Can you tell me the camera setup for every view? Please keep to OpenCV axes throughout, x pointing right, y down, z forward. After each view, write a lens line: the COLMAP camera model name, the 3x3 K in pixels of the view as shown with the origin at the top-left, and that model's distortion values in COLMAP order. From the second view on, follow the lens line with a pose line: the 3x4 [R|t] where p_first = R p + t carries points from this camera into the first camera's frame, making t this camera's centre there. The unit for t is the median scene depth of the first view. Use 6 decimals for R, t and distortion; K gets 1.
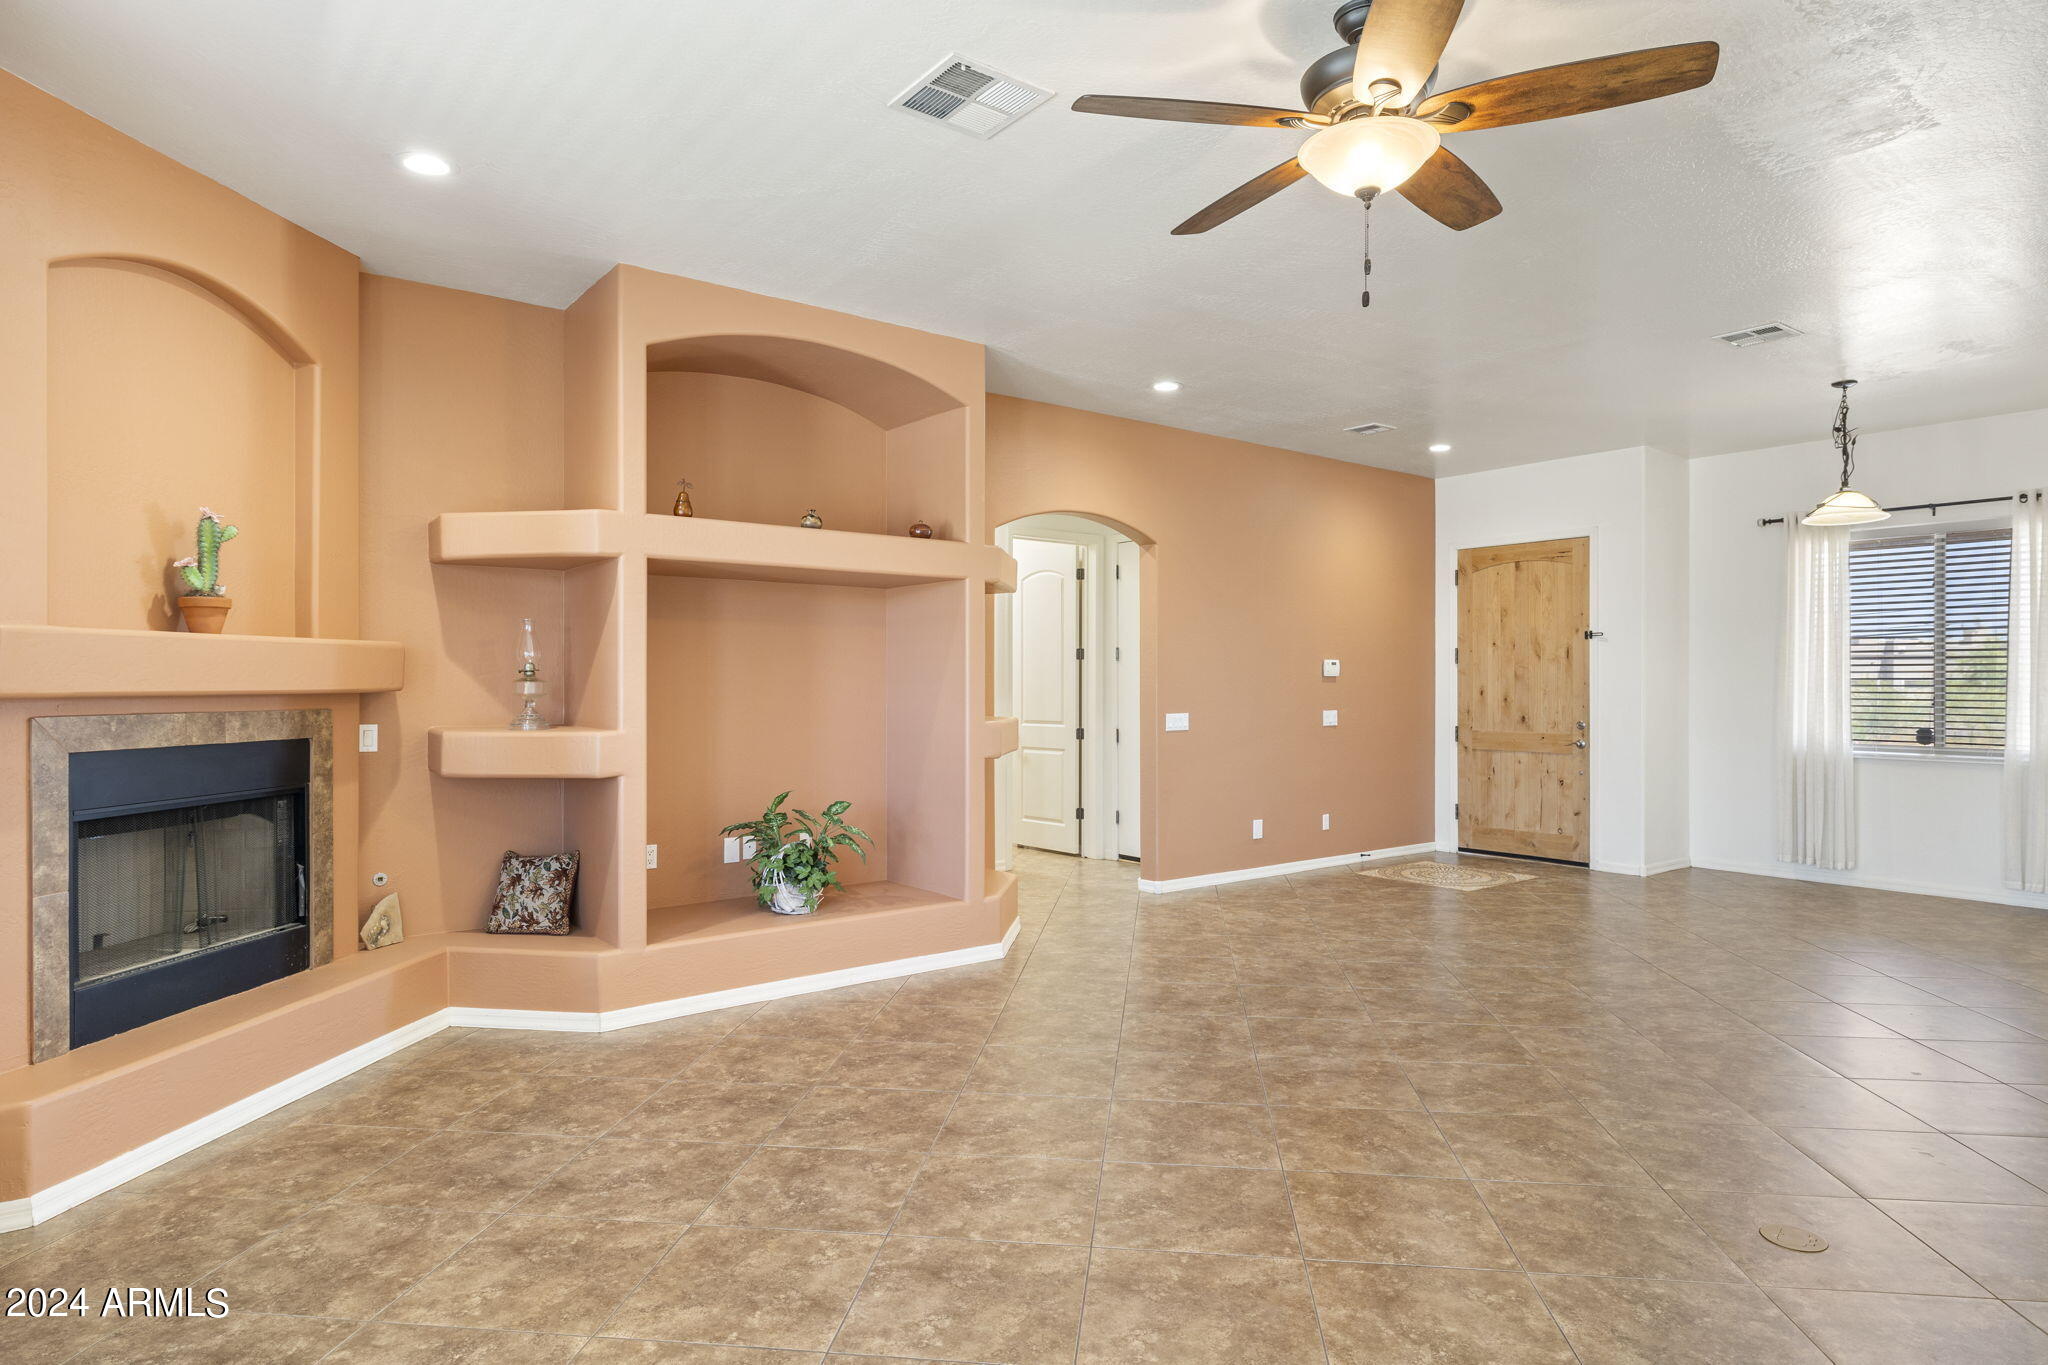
lens RADIAL K [[1156.2, 0, 1033.0], [0, 1156.2, 685.3], [0, 0, 1]] dist [-0.001431, -0.001053]
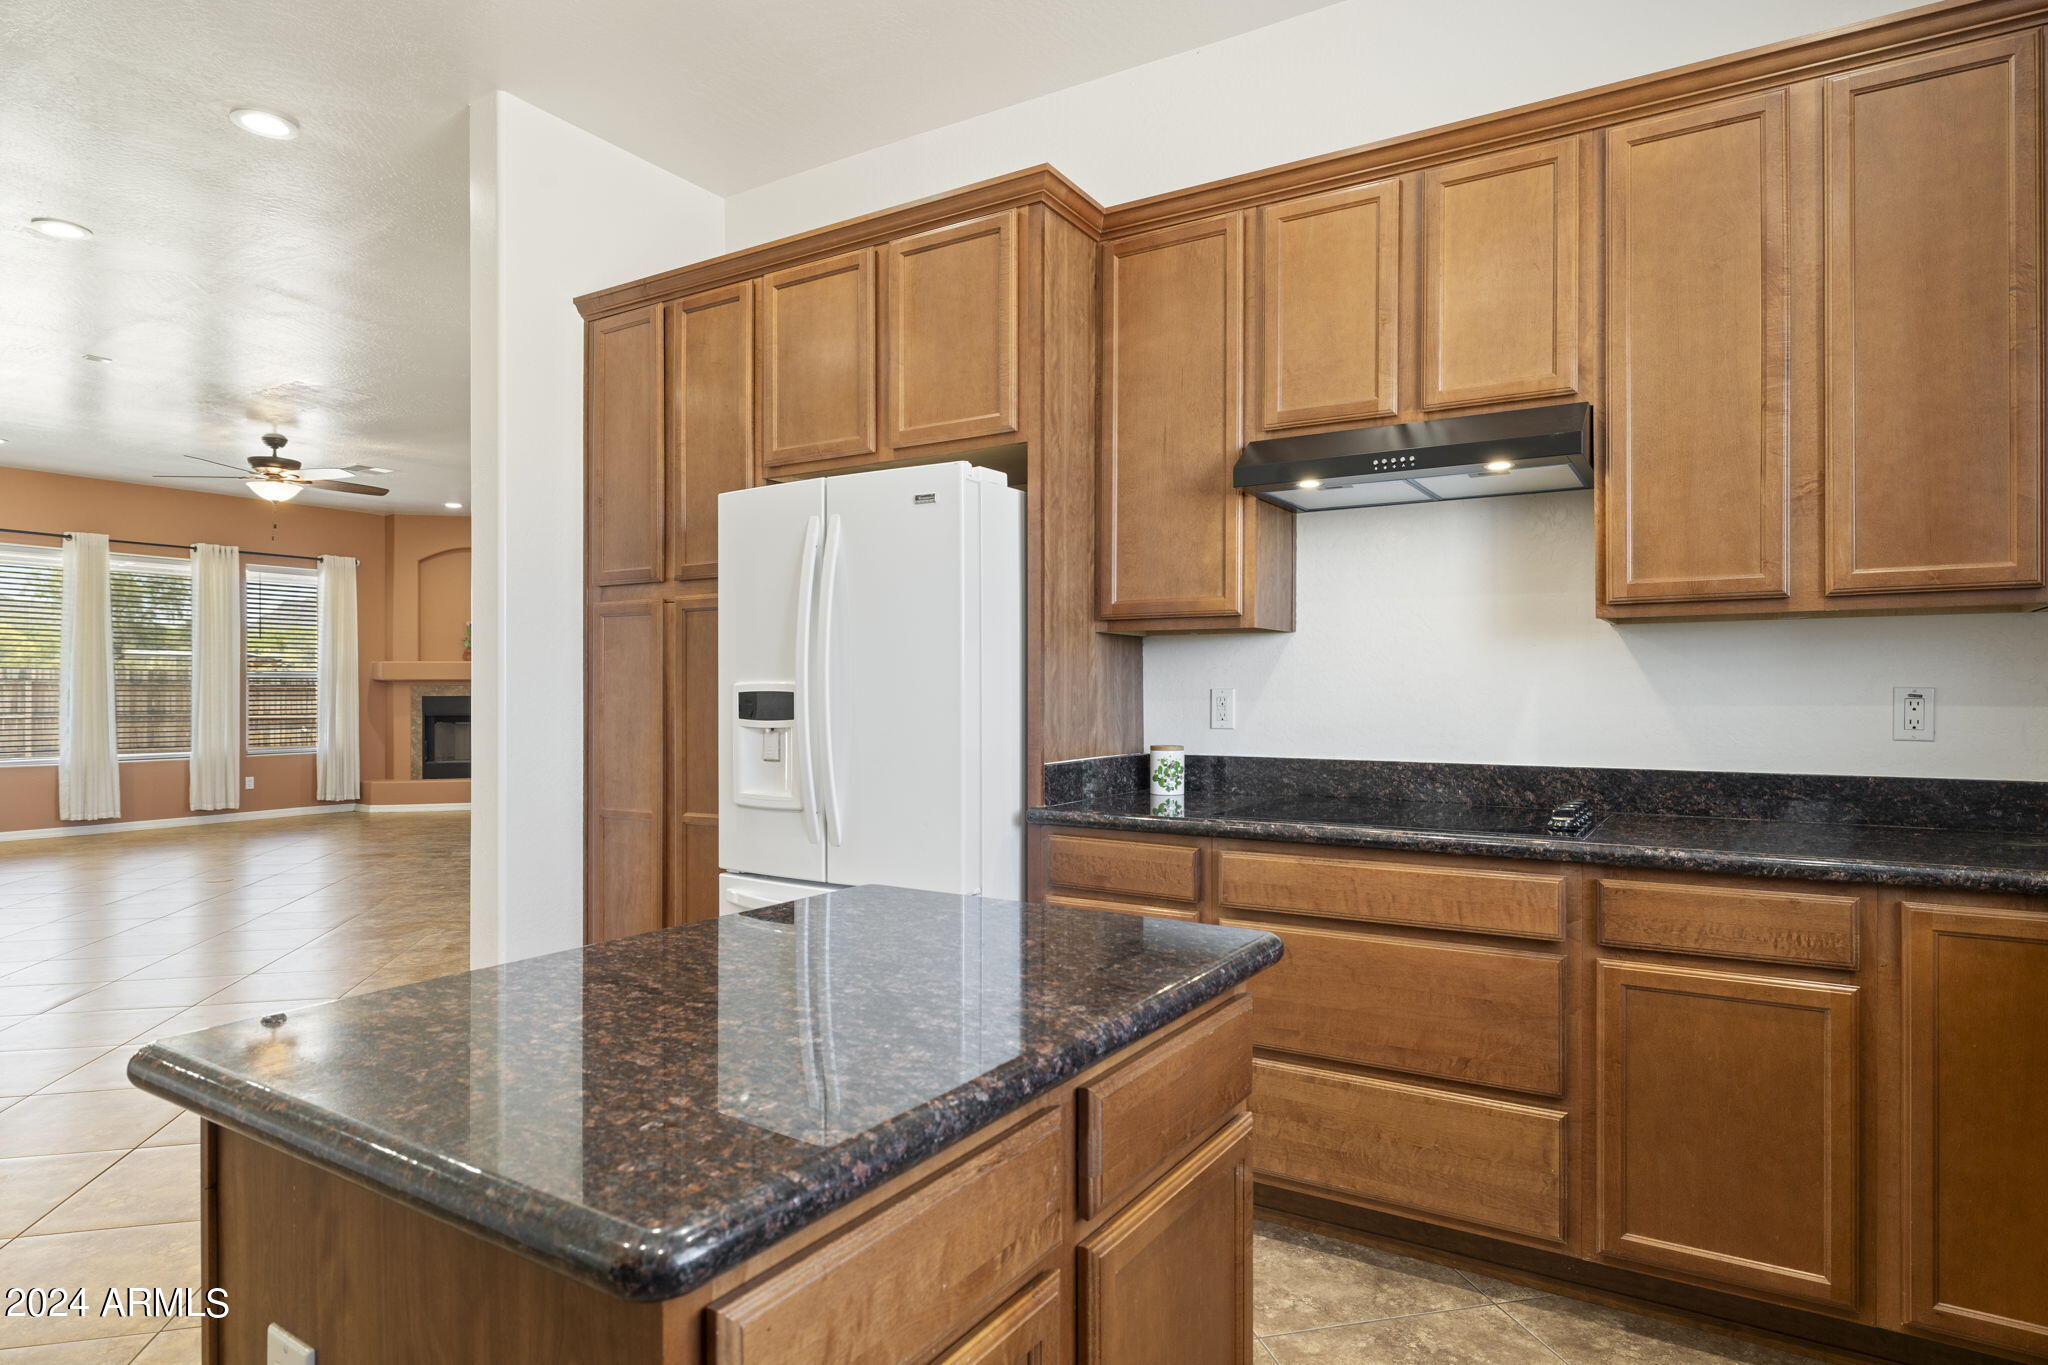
lens RADIAL K [[1156.2, 0, 1033.0], [0, 1156.2, 685.3], [0, 0, 1]] dist [-0.001431, -0.001053]
pose [[0.337414, -0.005562, -0.941340, 1.508095], [0.001740, 0.999985, -0.005284, 0.022817], [0.941355, 0.000145, 0.337418, 0.747255]]
